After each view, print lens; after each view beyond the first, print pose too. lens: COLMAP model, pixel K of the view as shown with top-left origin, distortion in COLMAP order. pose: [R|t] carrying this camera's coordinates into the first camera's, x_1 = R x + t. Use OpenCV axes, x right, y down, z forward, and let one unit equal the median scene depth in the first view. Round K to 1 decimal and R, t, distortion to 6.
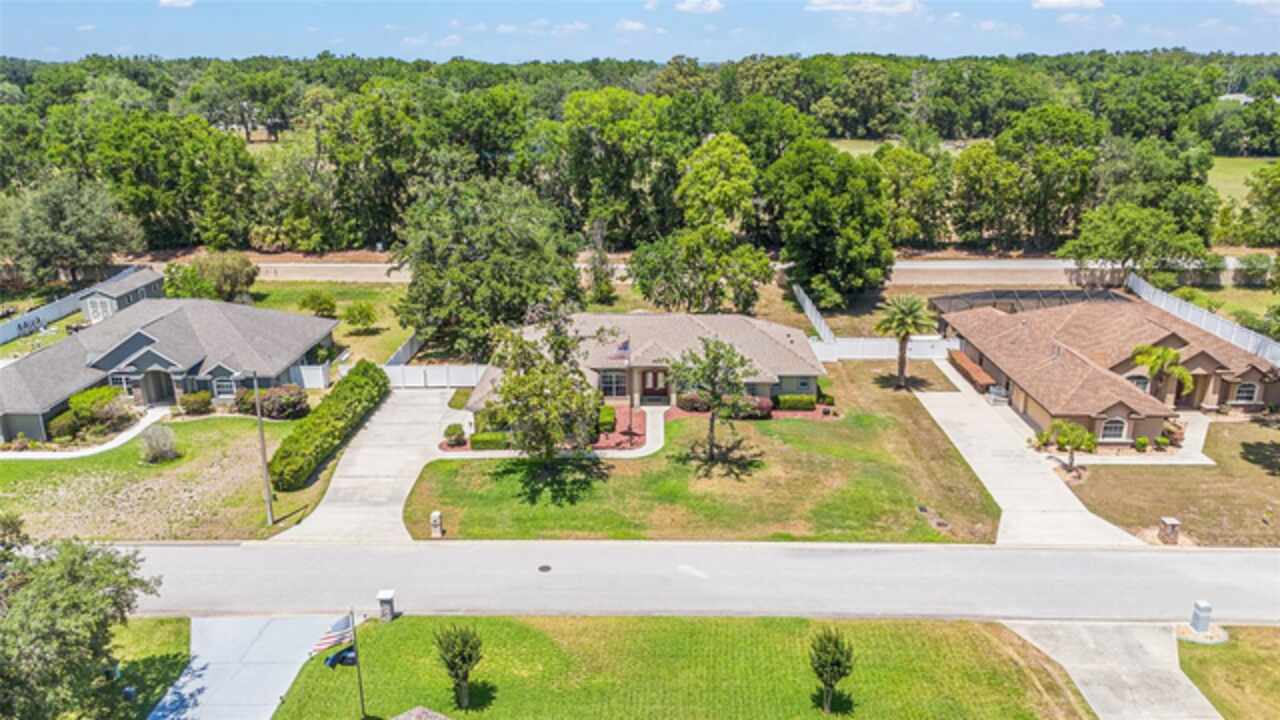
lens RADIAL K [[945.9, 0, 645.9], [0, 945.9, 357.5], [0, 0, 1]] dist [0.042009, -0.001192]
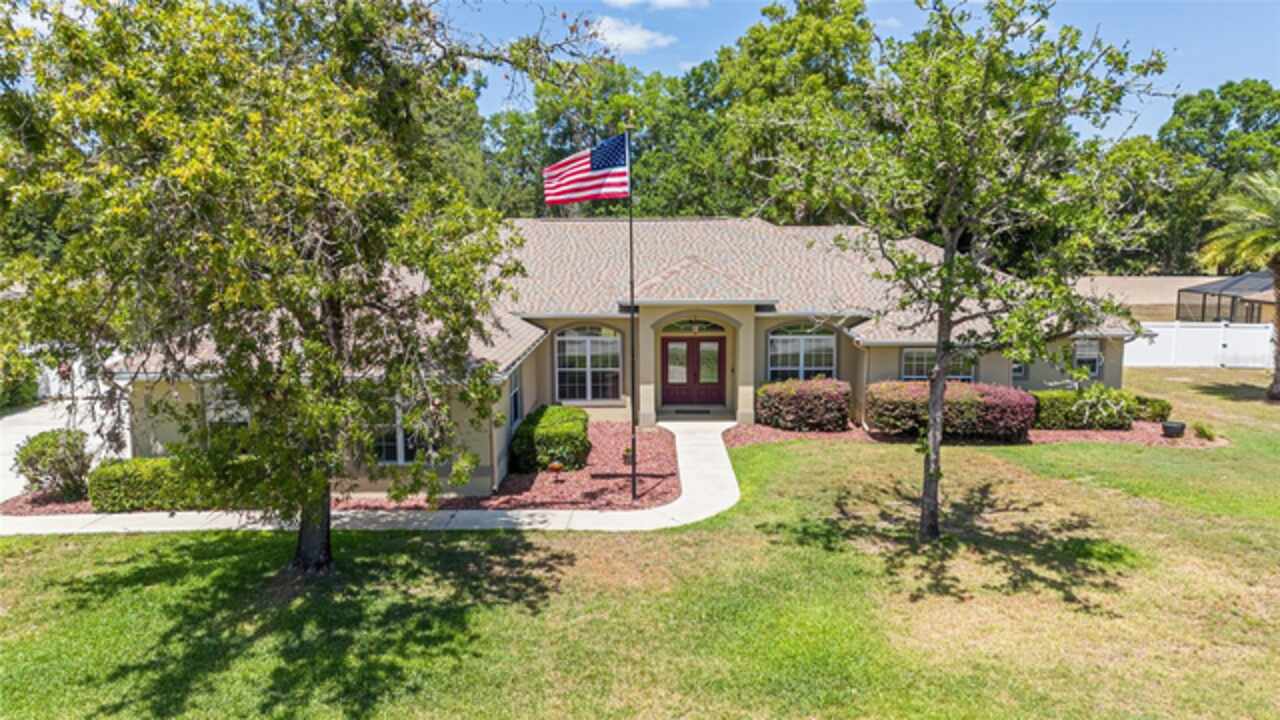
lens RADIAL K [[952.5, 0, 640.8], [0, 952.5, 338.8], [0, 0, 1]] dist [0.030132, -0.003327]
pose [[1.000000, -0.000109, -0.000800, -0.012275], [-0.000041, 0.982659, -0.185422, 0.091014], [0.000806, 0.185422, 0.982659, 0.630785]]
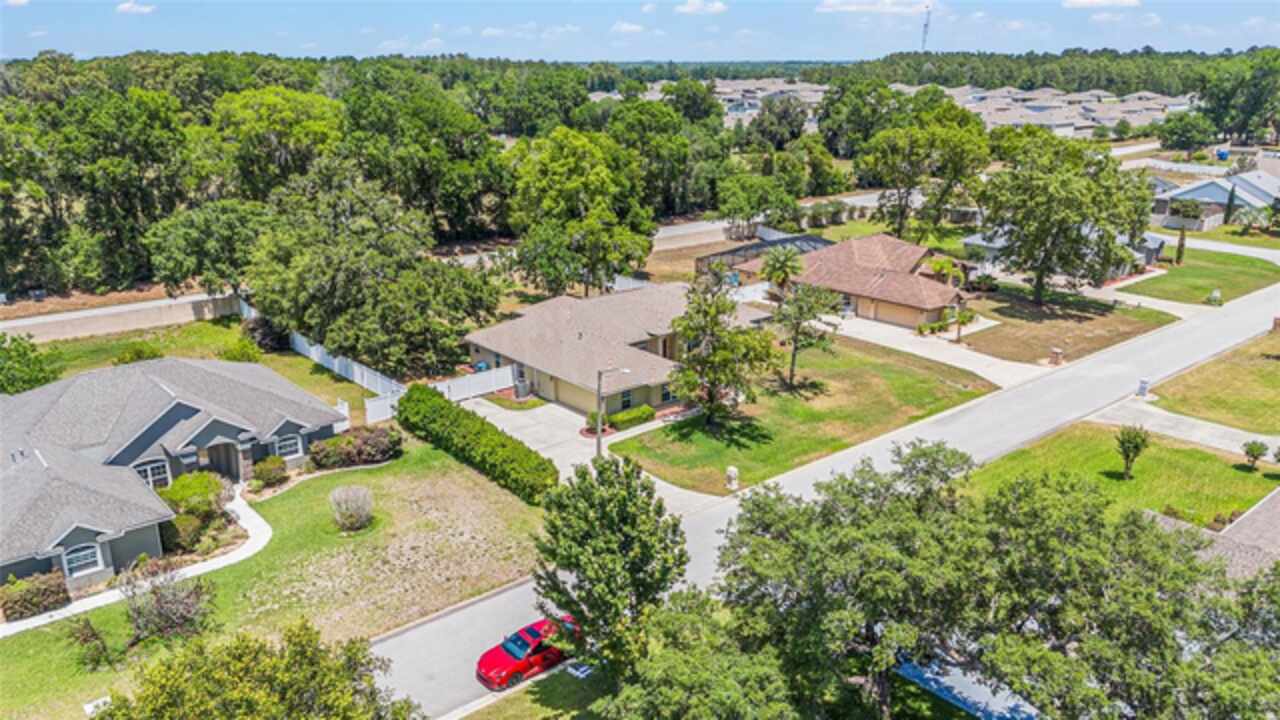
lens RADIAL K [[945.9, 0, 645.9], [0, 945.9, 357.5], [0, 0, 1]] dist [0.042009, -0.001192]
pose [[0.752661, -0.190687, 0.630190, -0.728938], [0.192049, 0.979103, 0.066893, -0.041700], [-0.629777, 0.070680, 0.773554, 0.153490]]
